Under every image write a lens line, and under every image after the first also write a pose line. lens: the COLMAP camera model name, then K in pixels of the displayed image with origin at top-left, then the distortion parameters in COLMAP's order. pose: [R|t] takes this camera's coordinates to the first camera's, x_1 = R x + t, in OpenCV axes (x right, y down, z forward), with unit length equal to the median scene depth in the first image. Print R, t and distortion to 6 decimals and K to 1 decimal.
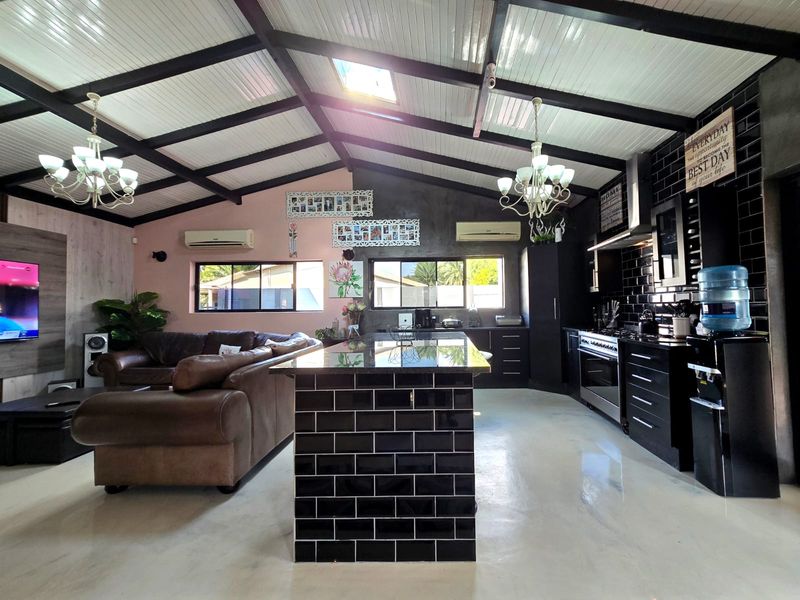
lens RADIAL K [[319.7, 0, 401.5], [0, 319.7, 300.9], [0, 0, 1]] dist [-0.009537, 0.003590]
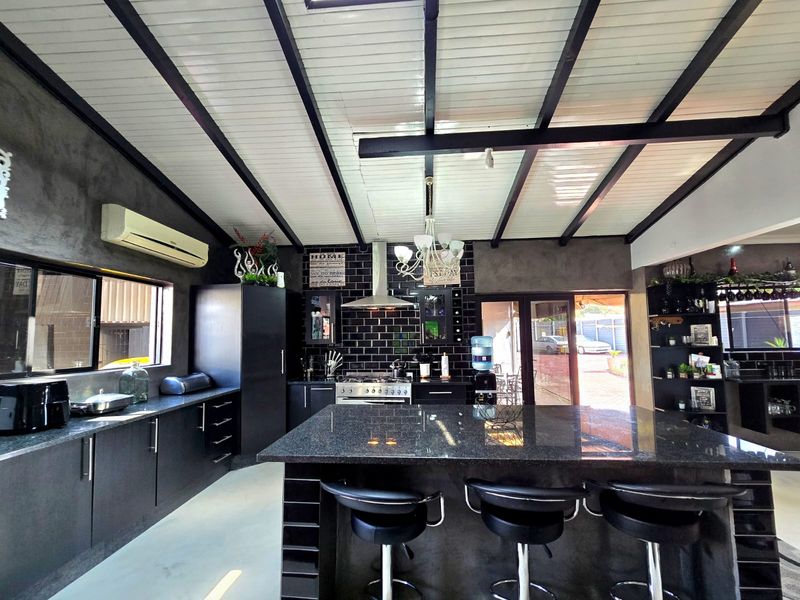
lens RADIAL K [[319.7, 0, 401.5], [0, 319.7, 300.9], [0, 0, 1]] dist [-0.009537, 0.003590]
pose [[-0.028861, 0.116191, 0.992807, -0.336159], [0.003167, 0.993227, -0.116148, -0.033250], [-0.999578, -0.000208, -0.029034, 0.564614]]
